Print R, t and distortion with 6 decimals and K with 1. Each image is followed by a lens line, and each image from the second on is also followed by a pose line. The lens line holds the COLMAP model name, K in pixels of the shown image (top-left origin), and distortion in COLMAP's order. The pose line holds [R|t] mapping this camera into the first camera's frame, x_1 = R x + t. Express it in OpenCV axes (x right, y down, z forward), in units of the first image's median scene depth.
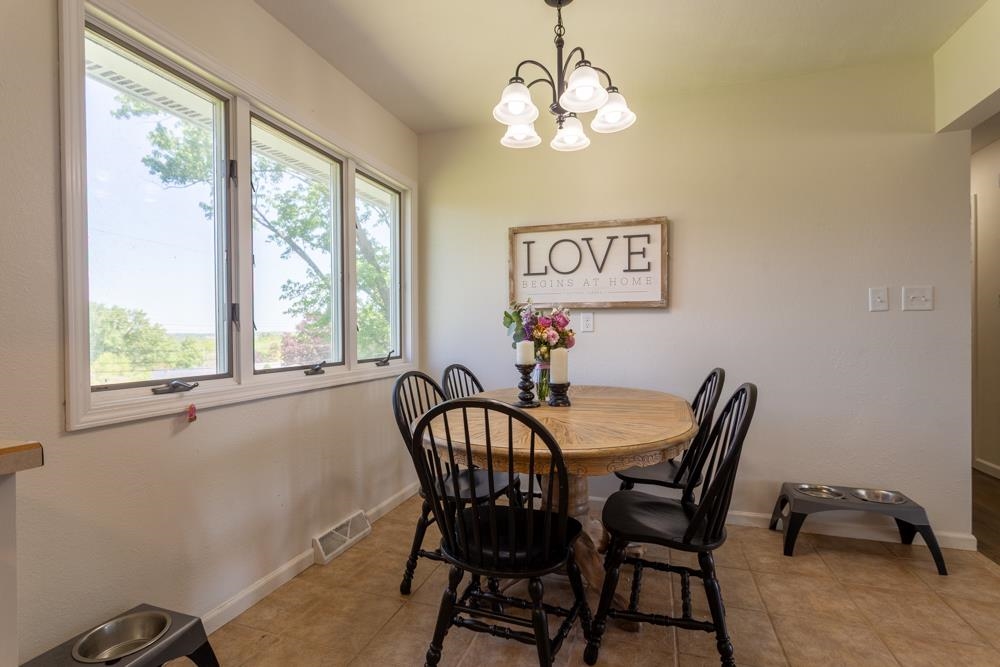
lens RADIAL K [[477.2, 0, 497.2], [0, 477.2, 333.5], [0, 0, 1]] dist [-0.000342, 0.001073]
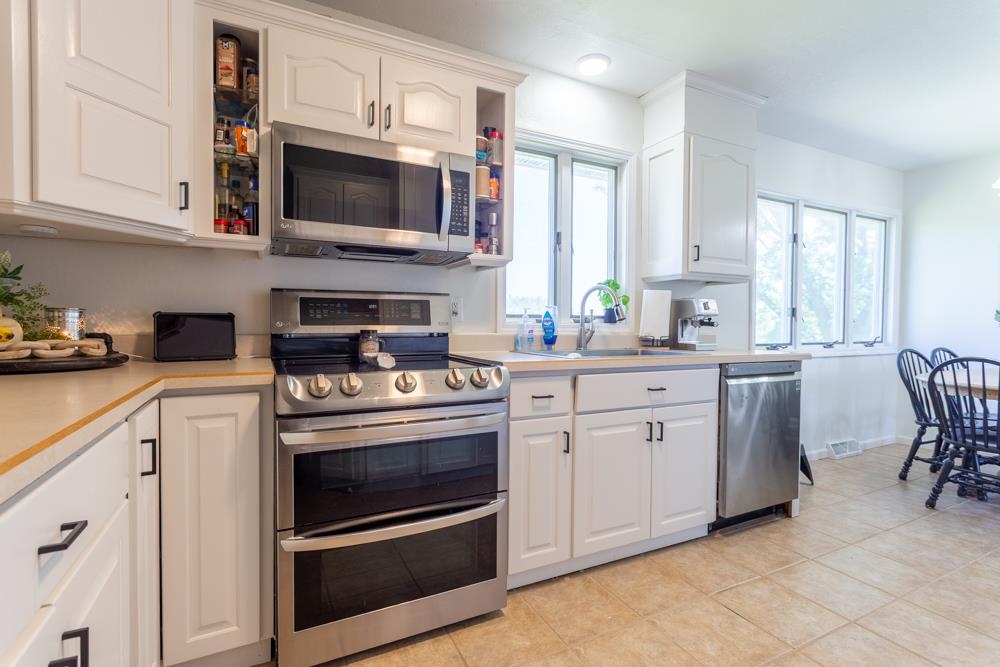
lens RADIAL K [[477.2, 0, 494.8], [0, 477.2, 332.8], [0, 0, 1]] dist [-0.000342, 0.001073]
pose [[0.710575, 0.031744, -0.702905, -0.041064], [-0.017682, 0.999472, 0.027263, 0.007558], [0.703399, -0.006944, 0.710762, -1.021016]]
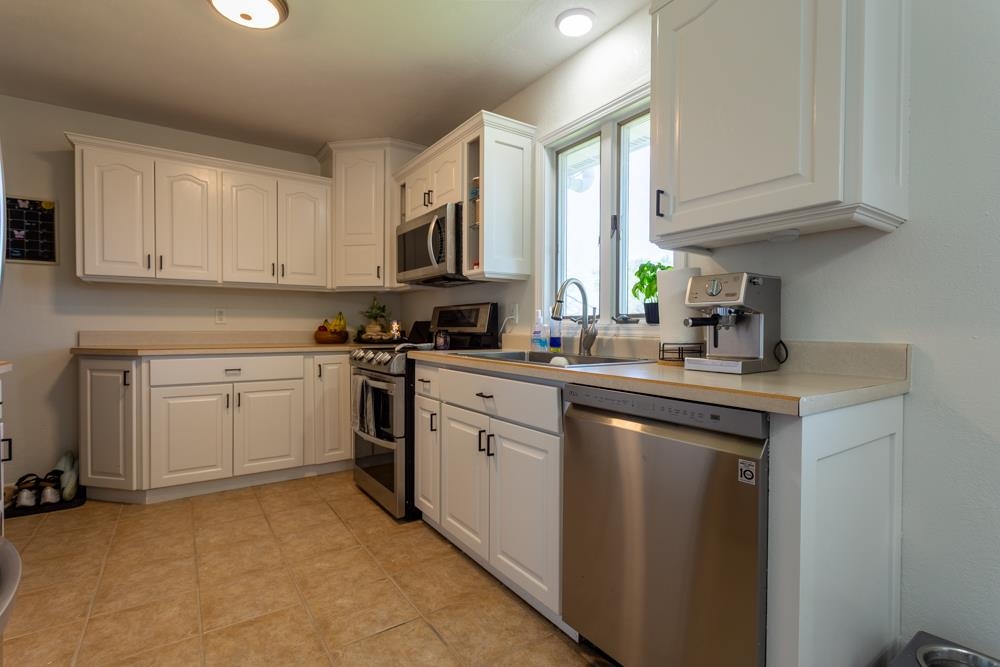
lens RADIAL K [[477.2, 0, 495.1], [0, 477.2, 333.5], [0, 0, 1]] dist [-0.000342, 0.001073]
pose [[-0.614189, 0.017629, -0.788962, 0.268643], [-0.000395, 0.999743, 0.022646, 0.010851], [0.789159, 0.014220, -0.614024, 0.953011]]
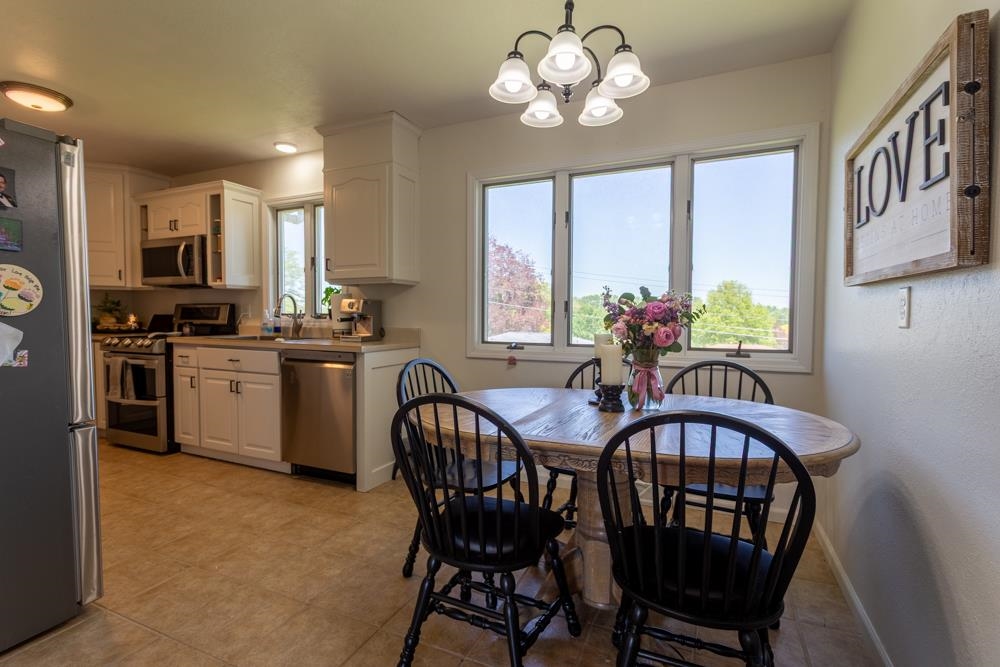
lens RADIAL K [[477.2, 0, 498.3], [0, 477.2, 334.1], [0, 0, 1]] dist [-0.000342, 0.001073]
pose [[-0.111837, 0.048594, -0.992538, 1.295293], [-0.007246, 0.998737, 0.049714, -0.036234], [0.993700, 0.012752, -0.111344, 1.592760]]
